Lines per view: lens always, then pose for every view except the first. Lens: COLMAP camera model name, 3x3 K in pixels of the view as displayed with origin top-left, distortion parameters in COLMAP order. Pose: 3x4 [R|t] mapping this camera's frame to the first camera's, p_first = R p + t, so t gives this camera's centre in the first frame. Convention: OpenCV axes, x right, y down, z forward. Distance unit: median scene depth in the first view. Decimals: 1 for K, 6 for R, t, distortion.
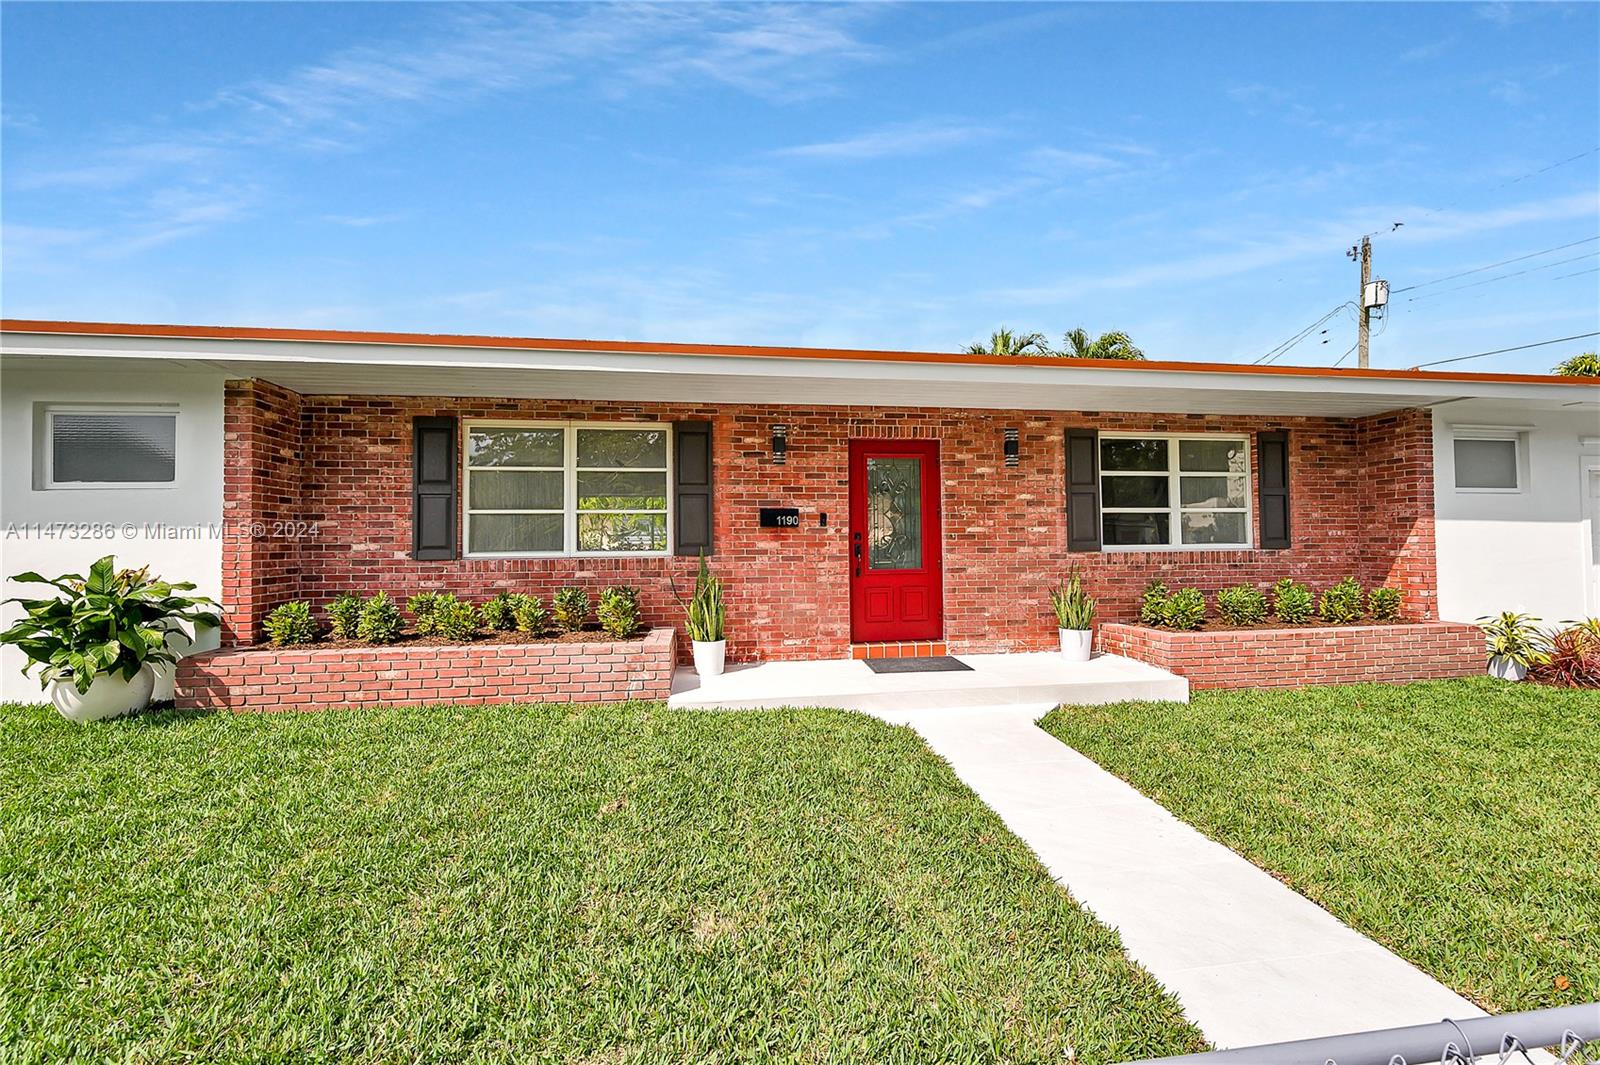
lens RADIAL K [[569.3, 0, 801.6], [0, 569.3, 543.0], [0, 0, 1]] dist [-0.000921, -0.000033]
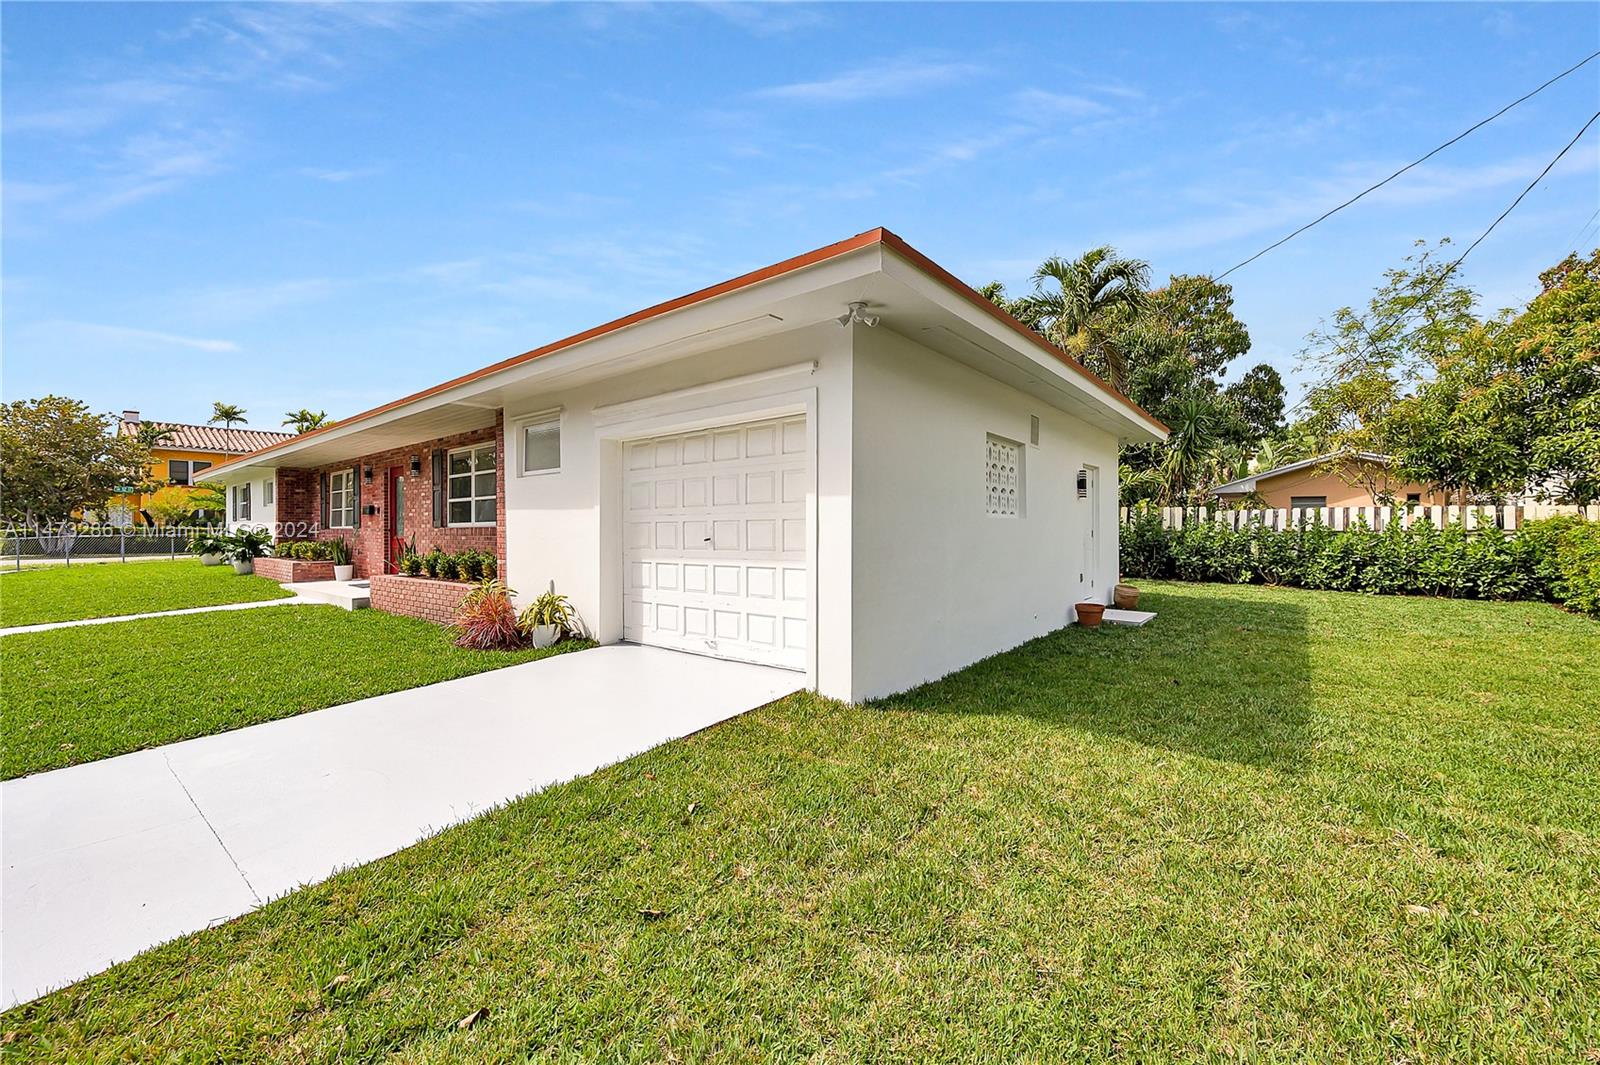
lens RADIAL K [[637.1, 0, 800.0], [0, 637.1, 532.5], [0, 0, 1]] dist [-0.000480, -0.000070]
pose [[0.684416, 0.011252, -0.729005, 2.529644], [0.010382, 0.999629, 0.025176, -0.004551], [0.729018, -0.024800, 0.684046, 0.528005]]
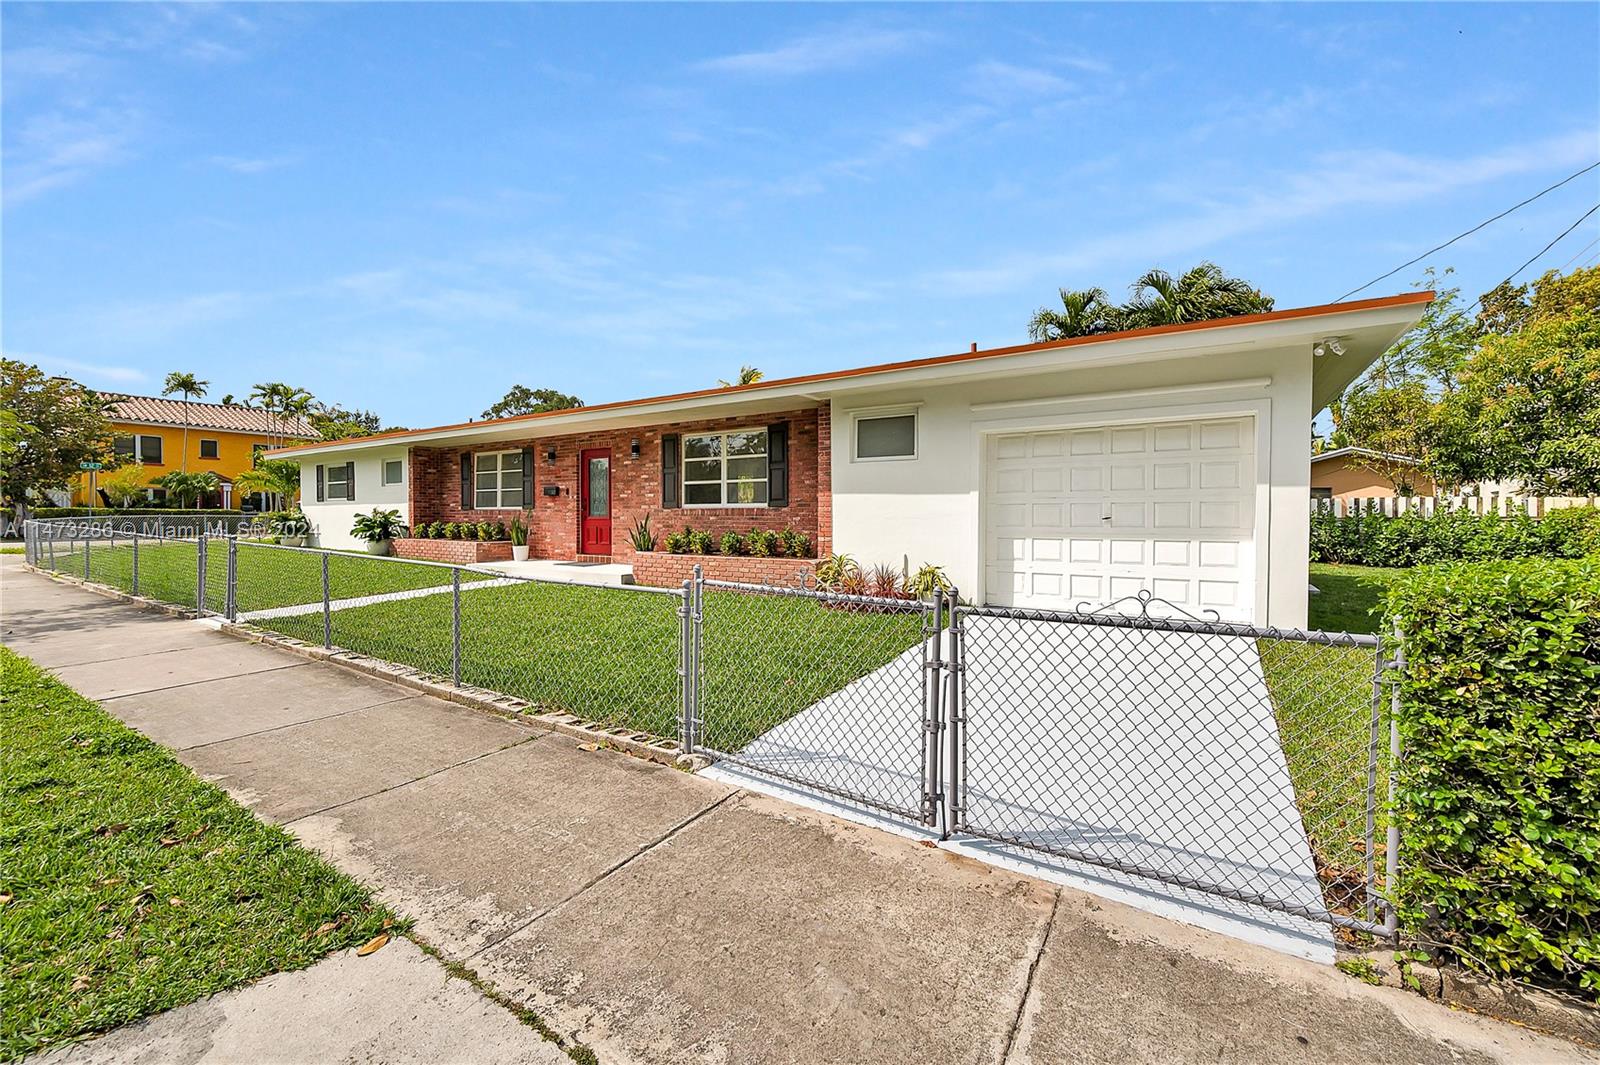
lens RADIAL K [[646.1, 0, 794.2], [0, 646.1, 529.3], [0, 0, 1]] dist [0.000480, -0.000077]
pose [[0.761438, 0.025402, -0.647740, 2.039055], [0.002170, 0.999126, 0.041733, -0.001347], [0.648234, -0.033182, 0.760718, -0.215192]]
